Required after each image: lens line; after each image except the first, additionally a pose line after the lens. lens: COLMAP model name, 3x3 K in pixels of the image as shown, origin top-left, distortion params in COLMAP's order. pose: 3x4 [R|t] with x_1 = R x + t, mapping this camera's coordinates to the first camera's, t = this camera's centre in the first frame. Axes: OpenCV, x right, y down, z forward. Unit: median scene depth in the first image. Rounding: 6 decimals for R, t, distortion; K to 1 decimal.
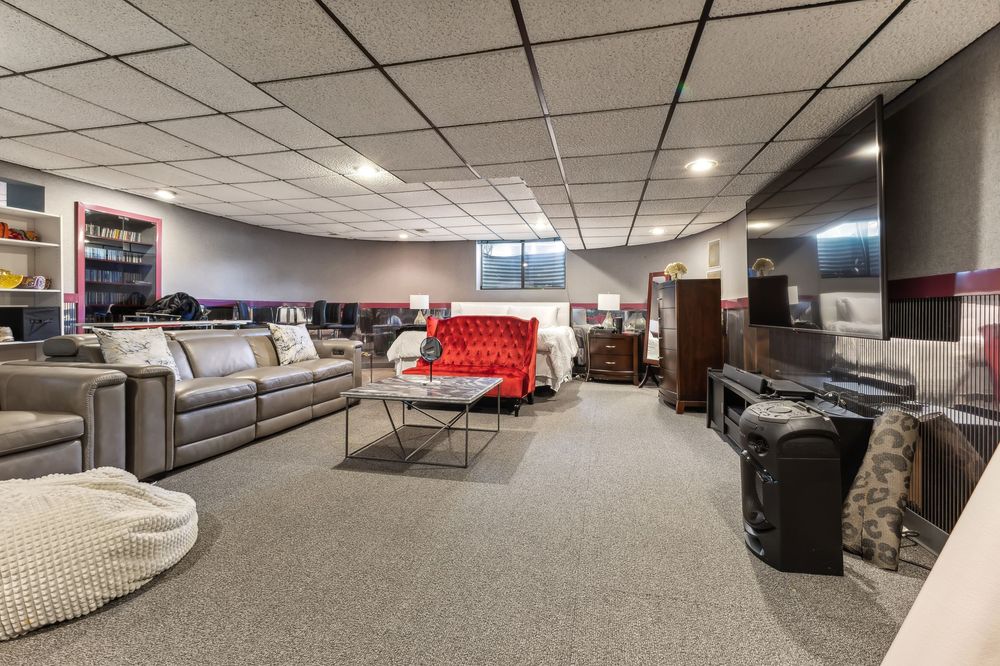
lens RADIAL K [[433.6, 0, 501.8], [0, 433.6, 315.2], [0, 0, 1]] dist [0.001792, -0.000704]
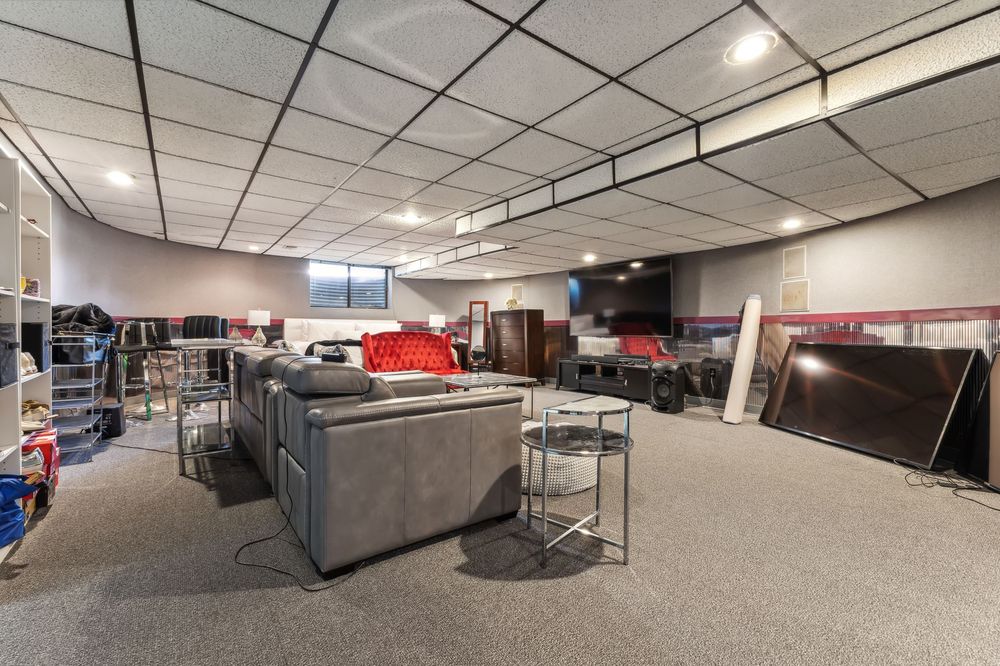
lens RADIAL K [[433.6, 0, 498.8], [0, 433.6, 331.8], [0, 0, 1]] dist [0.001792, -0.000704]
pose [[0.646792, -0.005895, 0.762644, -0.911608], [0.006755, 0.999975, 0.002000, 0.002979], [-0.762637, 0.003858, 0.646815, -0.012334]]
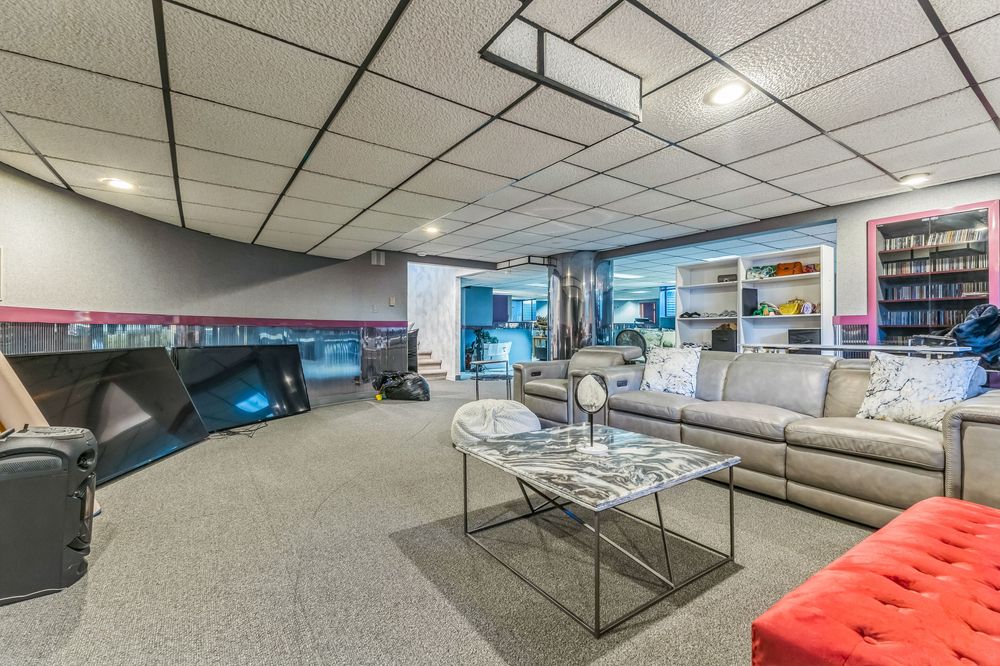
lens RADIAL K [[433.6, 0, 502.5], [0, 433.6, 332.3], [0, 0, 1]] dist [0.001792, -0.000704]
pose [[-0.667379, 0.000309, -0.744718, 0.273705], [-0.005639, 0.999969, 0.005468, -0.009614], [0.744697, 0.007849, -0.667357, 0.944771]]
